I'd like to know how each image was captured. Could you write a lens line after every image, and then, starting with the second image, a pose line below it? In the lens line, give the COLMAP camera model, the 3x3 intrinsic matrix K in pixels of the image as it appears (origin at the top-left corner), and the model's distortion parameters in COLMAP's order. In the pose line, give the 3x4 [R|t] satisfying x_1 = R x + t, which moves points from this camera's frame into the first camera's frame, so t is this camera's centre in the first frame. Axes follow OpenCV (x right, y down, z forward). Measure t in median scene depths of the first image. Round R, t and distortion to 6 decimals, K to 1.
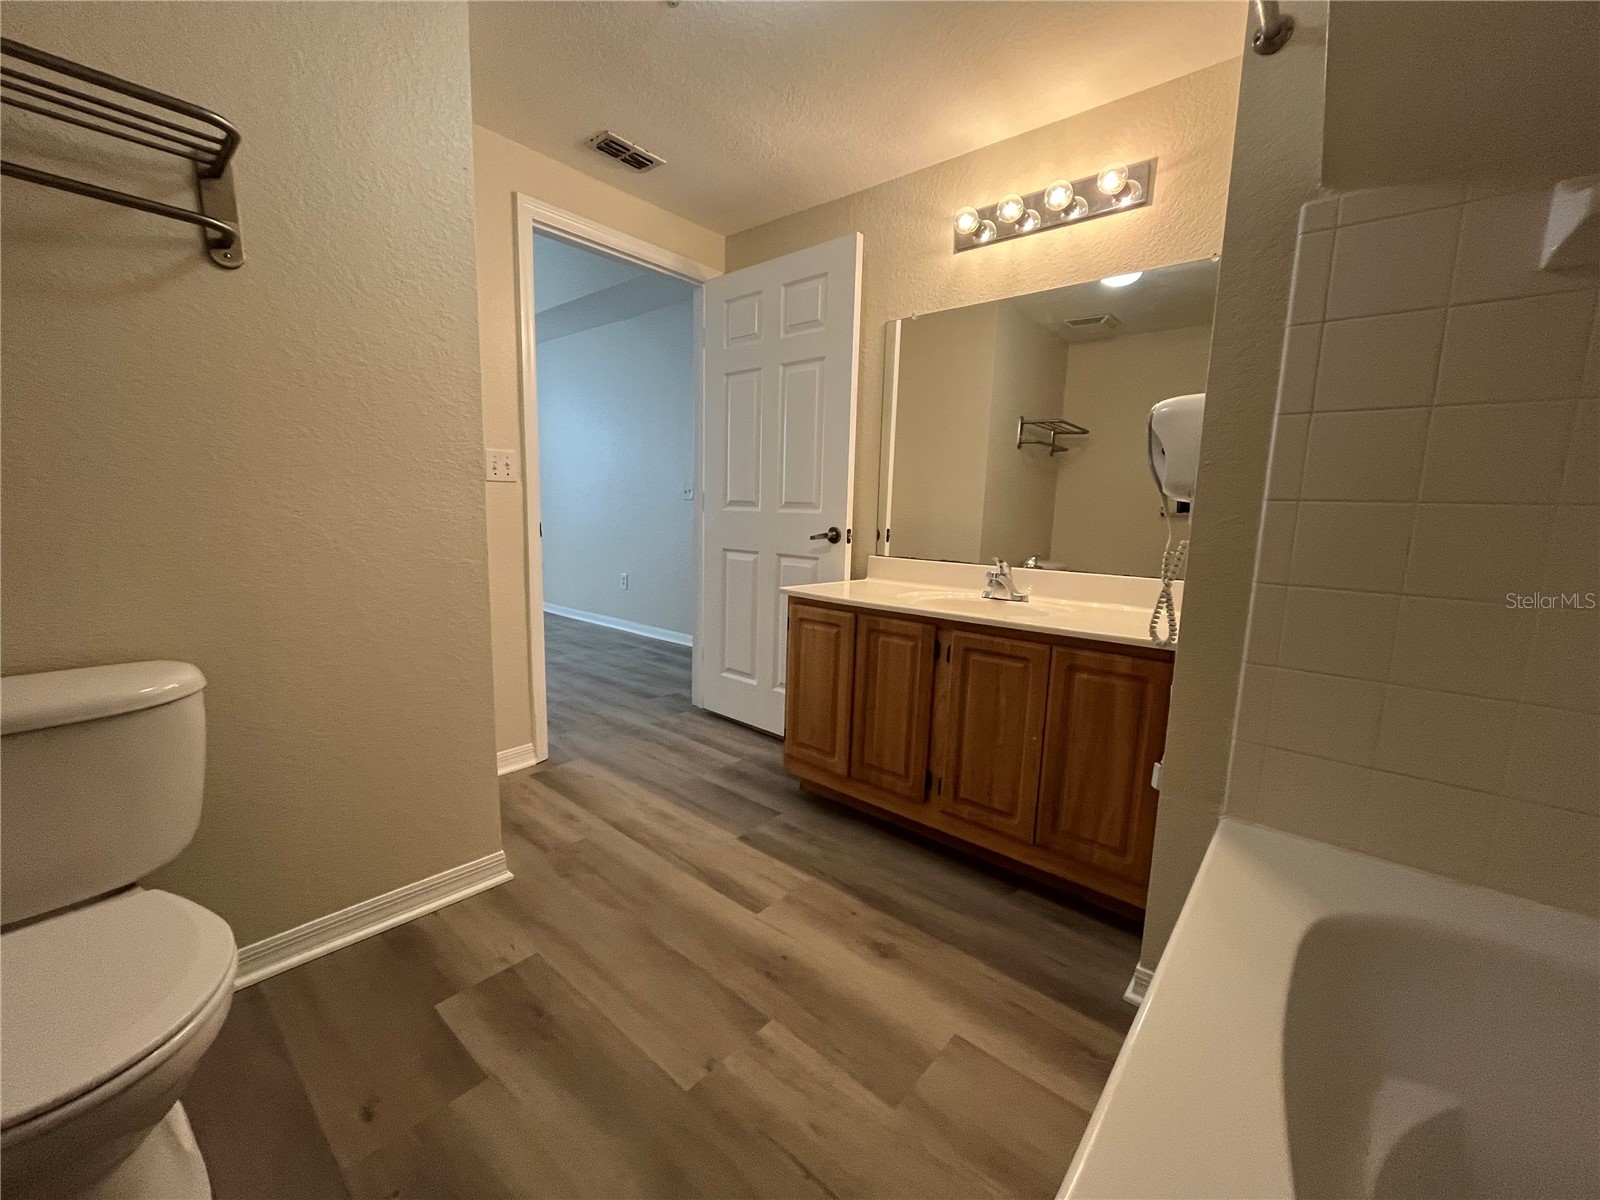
lens RADIAL K [[642.2, 0, 794.8], [0, 642.2, 599.6], [0, 0, 1]] dist [-0.004447, -0.000523]
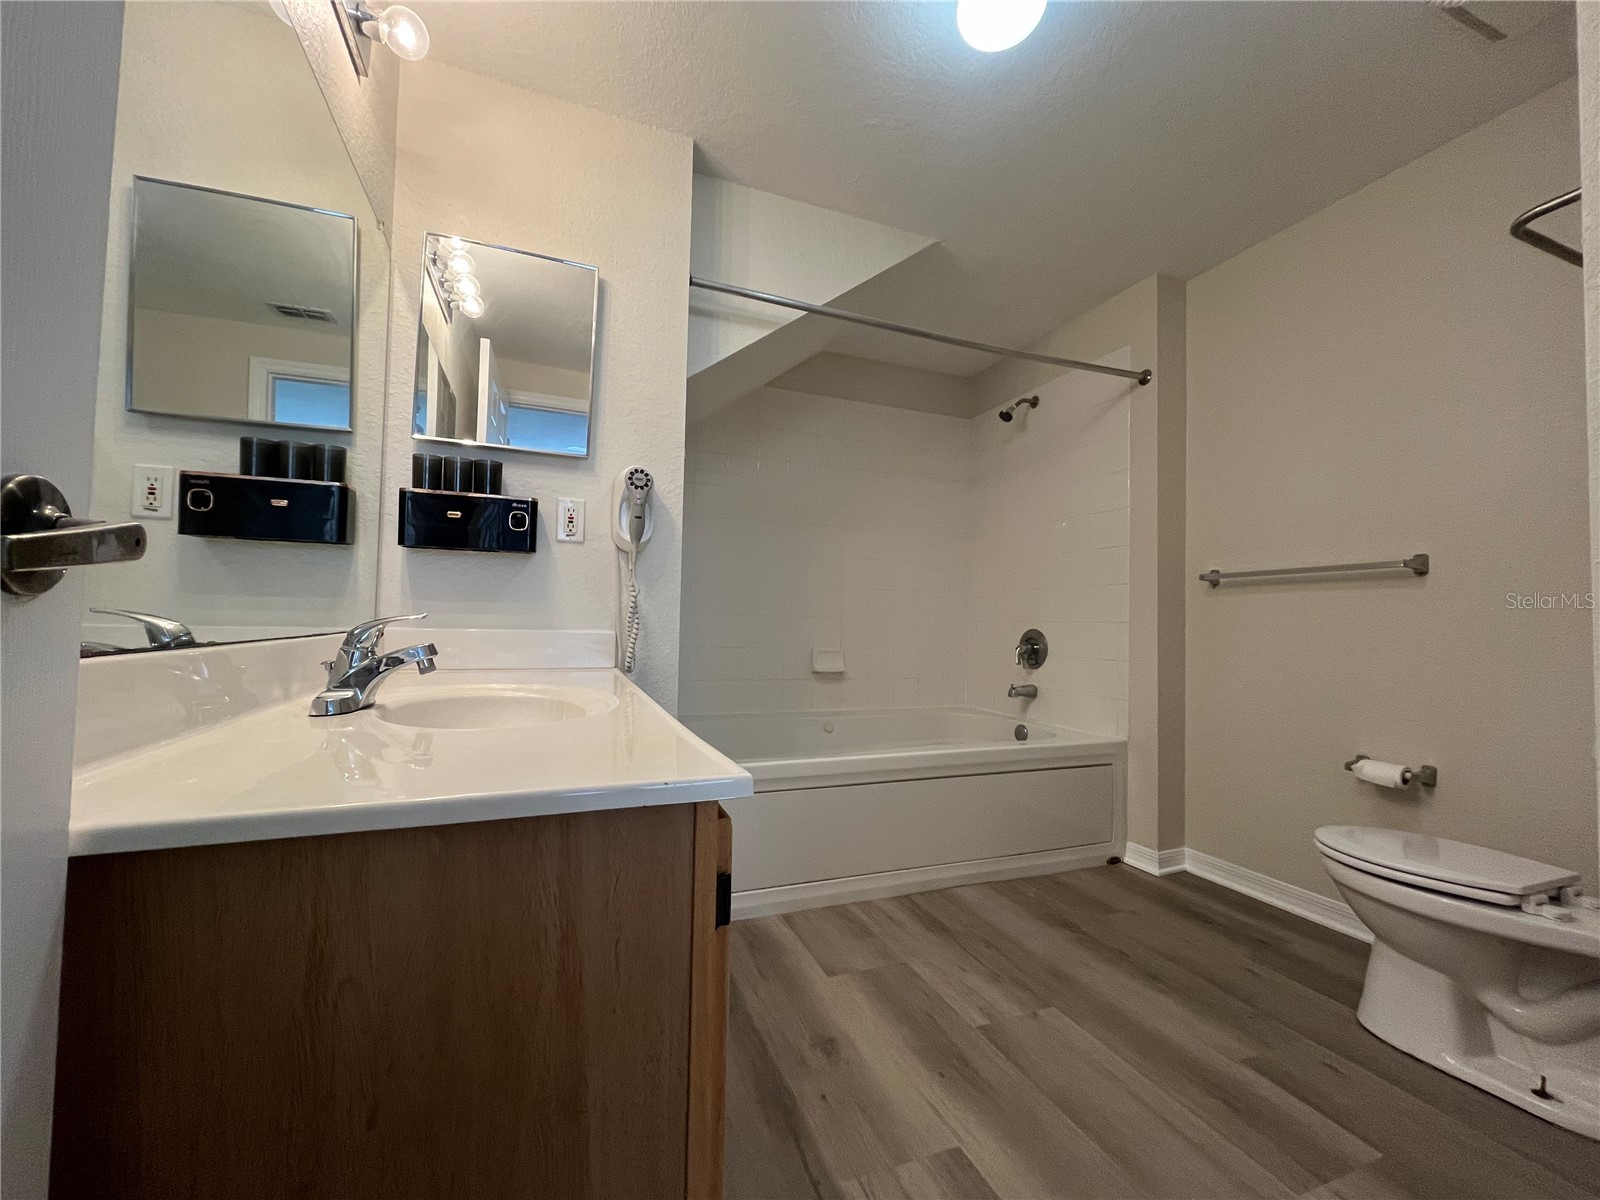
lens RADIAL K [[642.2, 0, 794.8], [0, 642.2, 599.6], [0, 0, 1]] dist [-0.004447, -0.000523]
pose [[-0.880106, -0.030317, 0.473809, -0.240271], [0.022247, 0.994229, 0.104942, -0.172938], [-0.474256, 0.102901, -0.874353, 1.852445]]
